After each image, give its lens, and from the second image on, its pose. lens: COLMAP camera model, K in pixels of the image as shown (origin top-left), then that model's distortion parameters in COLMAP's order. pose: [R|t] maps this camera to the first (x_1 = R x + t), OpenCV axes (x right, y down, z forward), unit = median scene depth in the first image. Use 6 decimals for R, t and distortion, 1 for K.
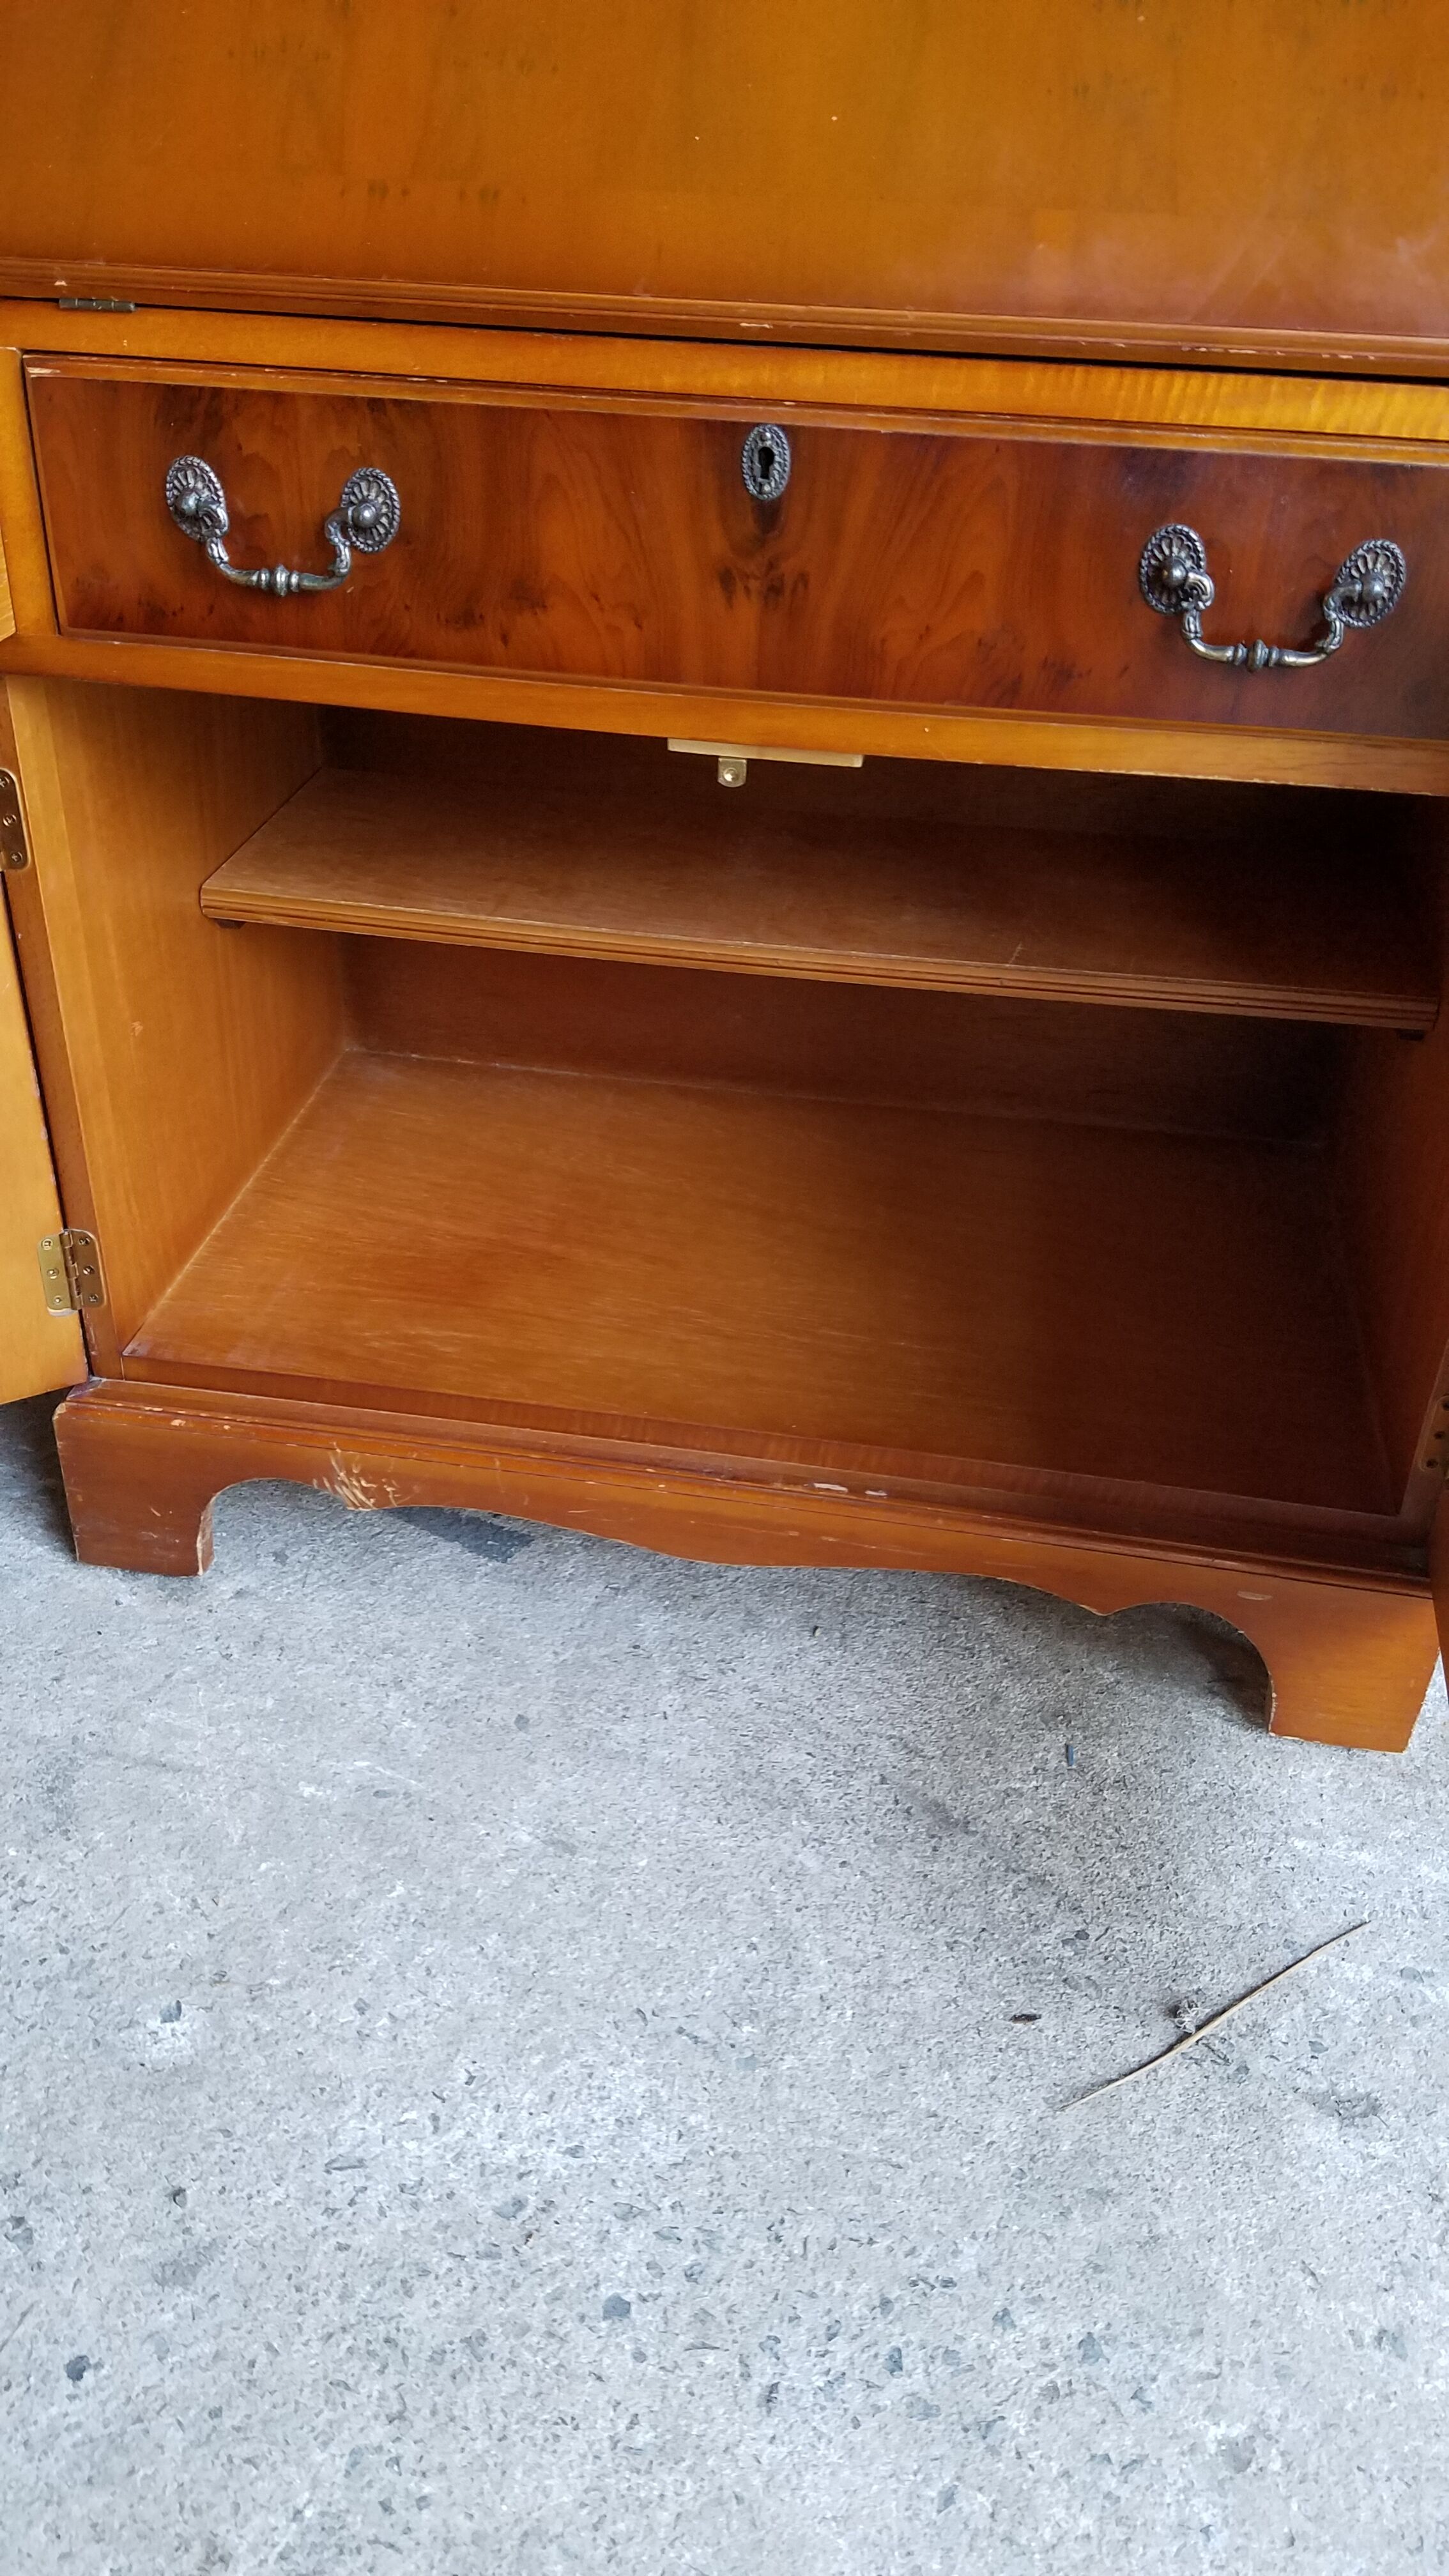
lens RADIAL K [[1978.9, 0, 703.0], [0, 1978.9, 1328.1], [0, 0, 1]] dist [0.111434, -0.183977]
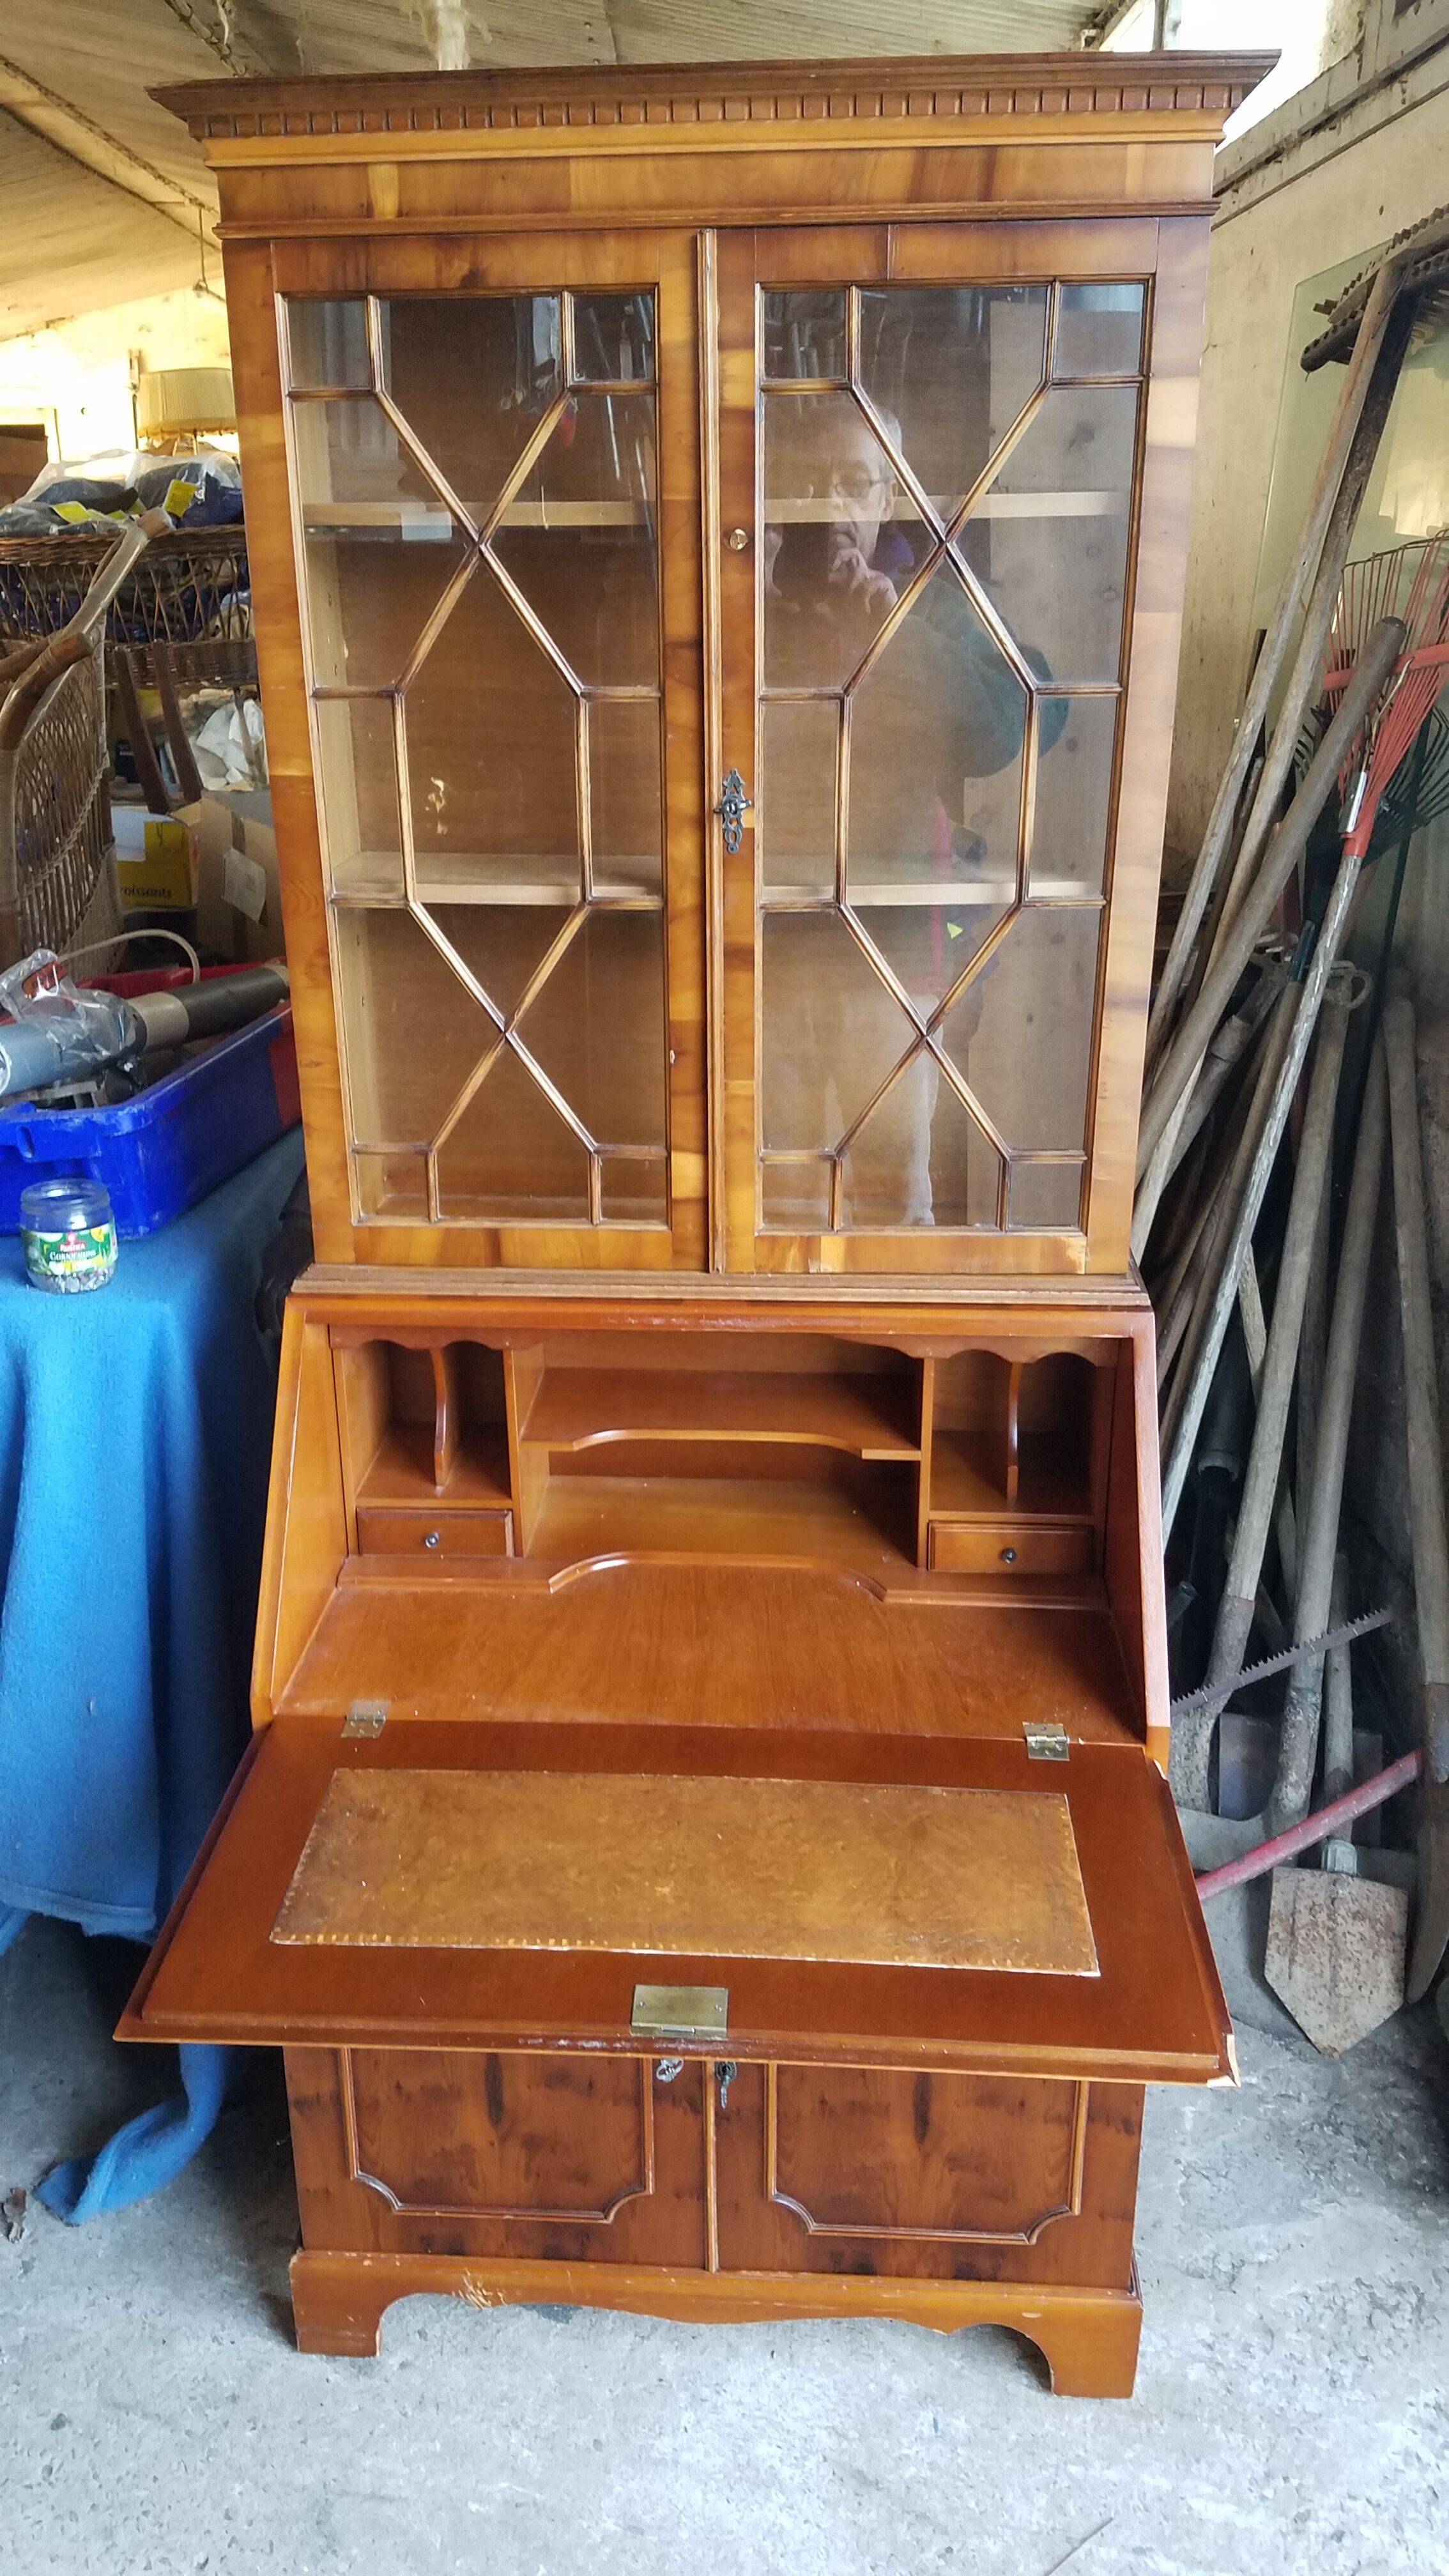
lens RADIAL K [[1978.9, 0, 707.4], [0, 1978.9, 1279.4], [0, 0, 1]] dist [0.111434, -0.183977]
pose [[0.993649, -0.067065, 0.090357, -0.103813], [0.085495, 0.972036, -0.218716, -0.422605], [-0.073162, 0.225052, 0.971596, -0.954382]]
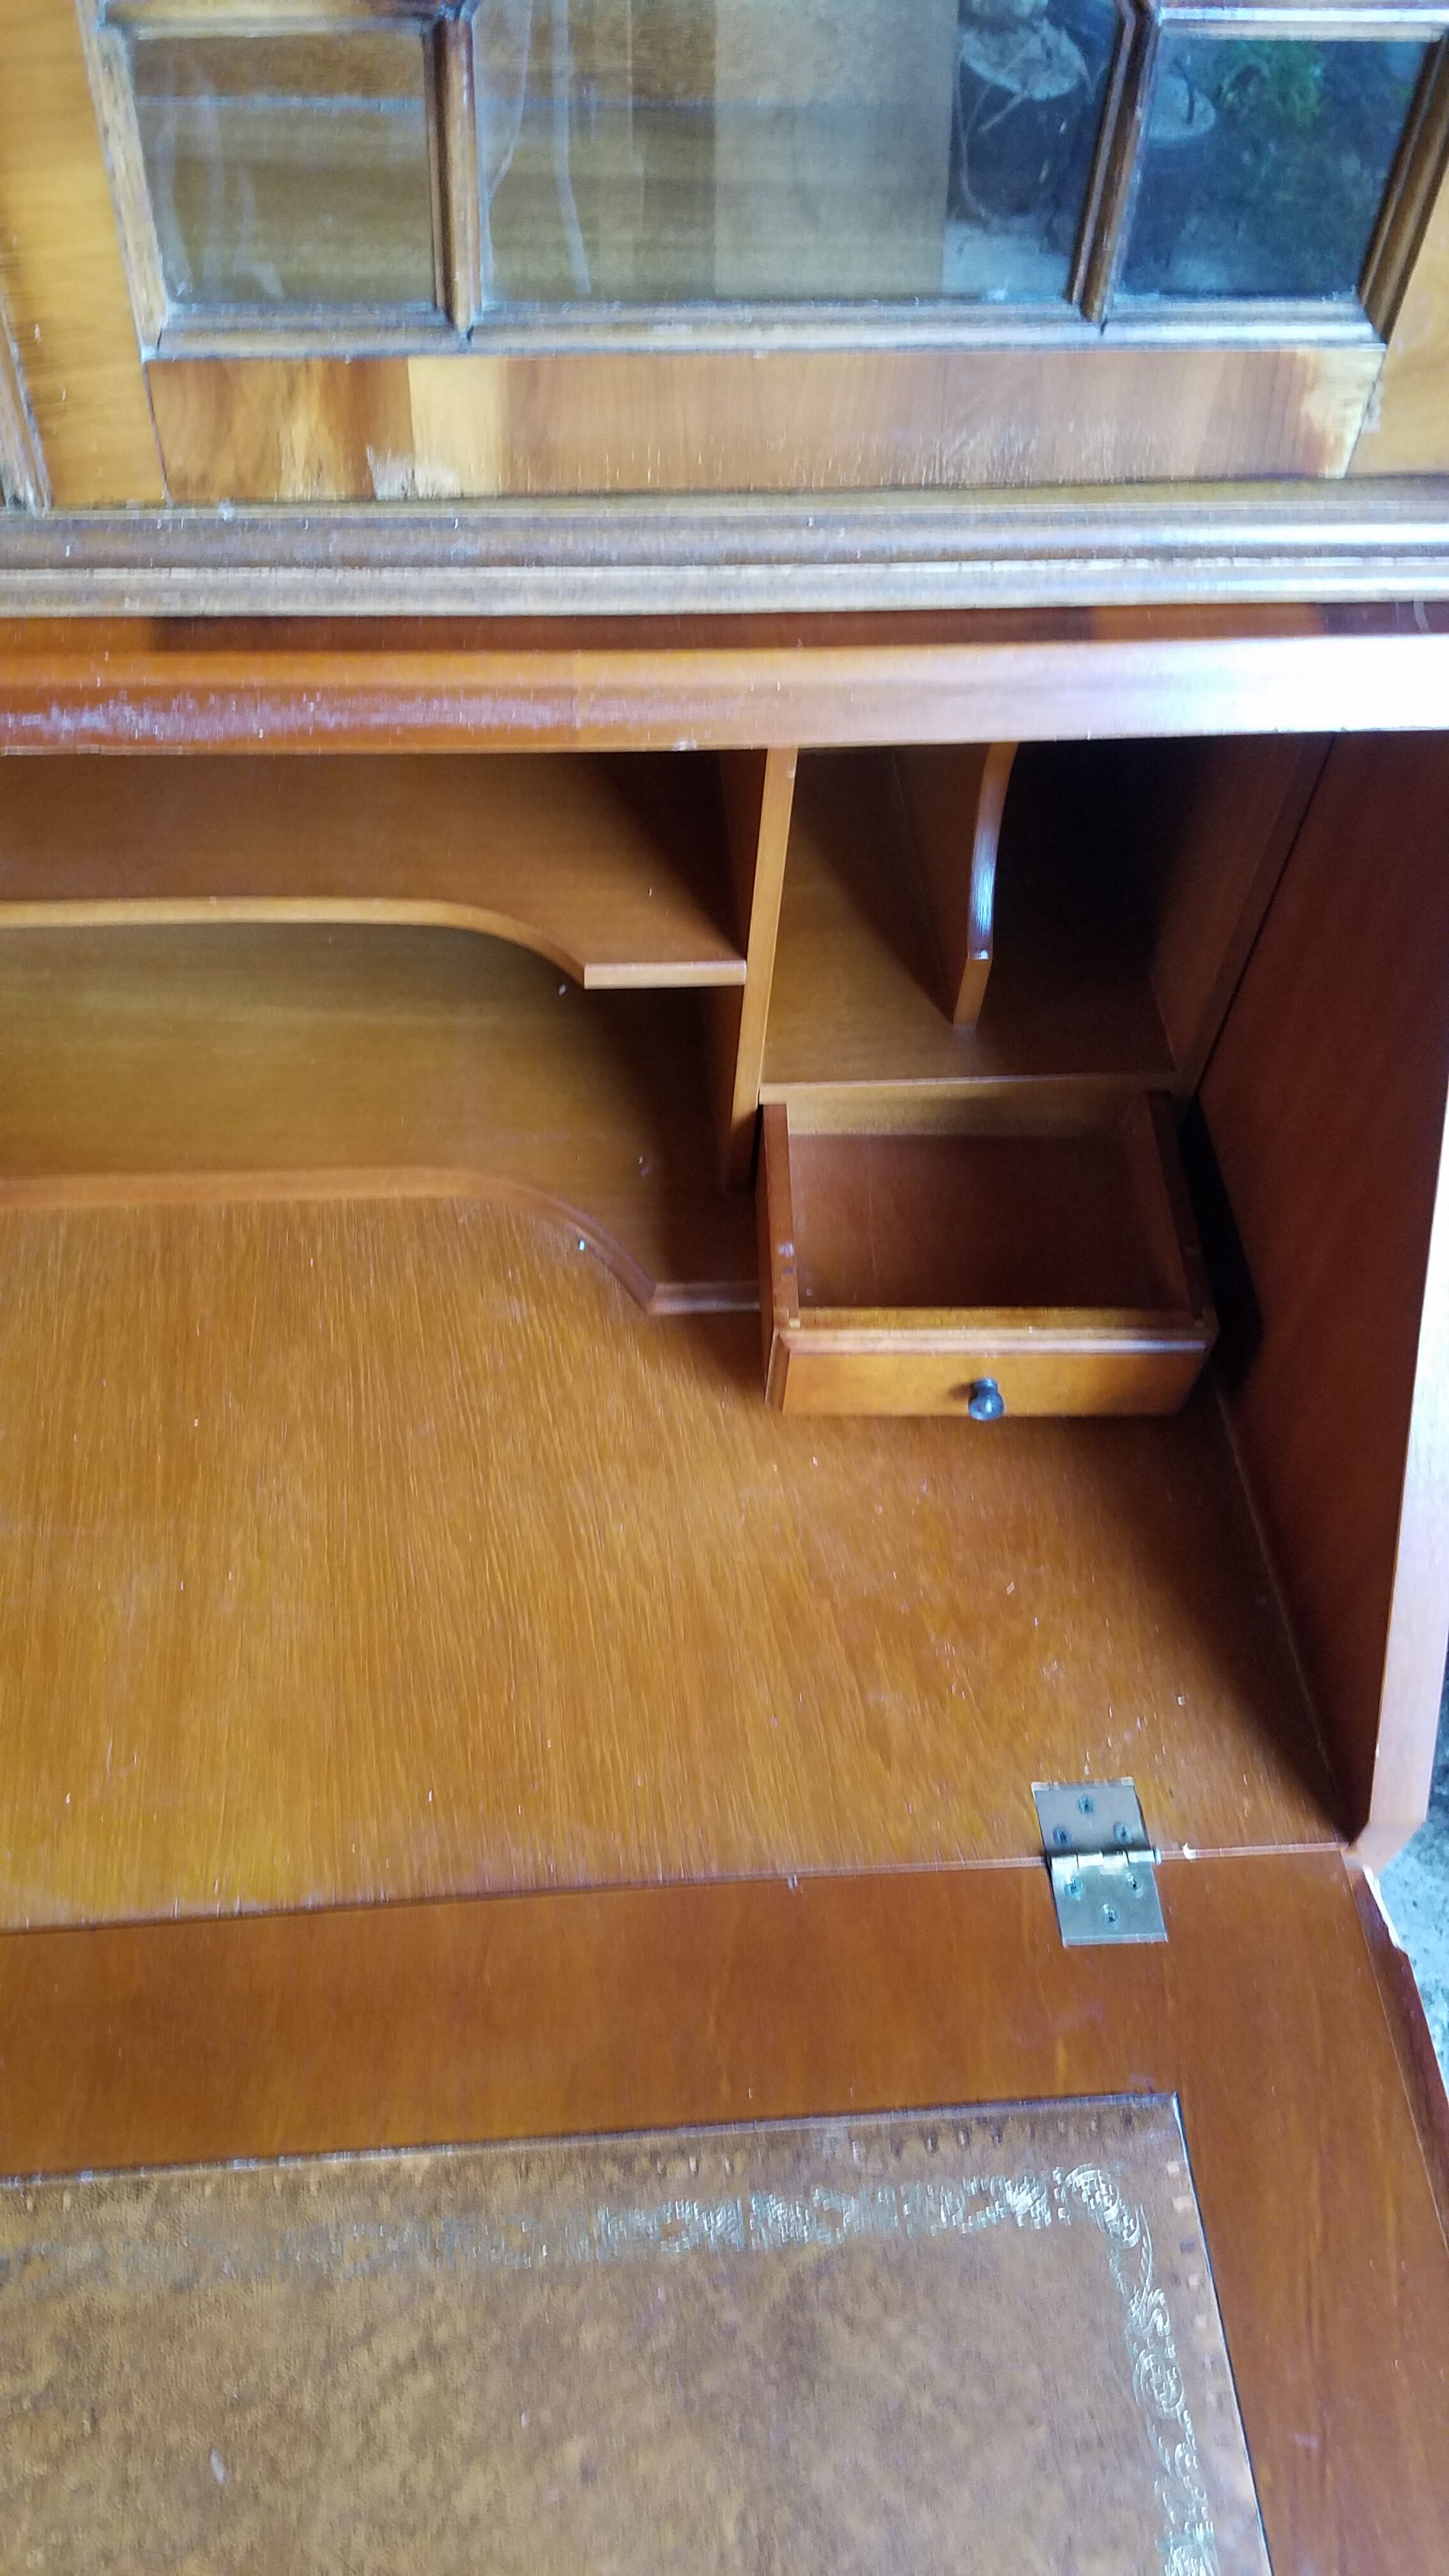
lens RADIAL K [[1978.9, 0, 686.0], [0, 1978.9, 1273.0], [0, 0, 1]] dist [0.111434, -0.183977]
pose [[0.968562, -0.187208, 0.163829, 0.114194], [0.119080, 0.927100, 0.355395, -0.812828], [-0.218419, -0.324713, 0.920247, 0.281518]]
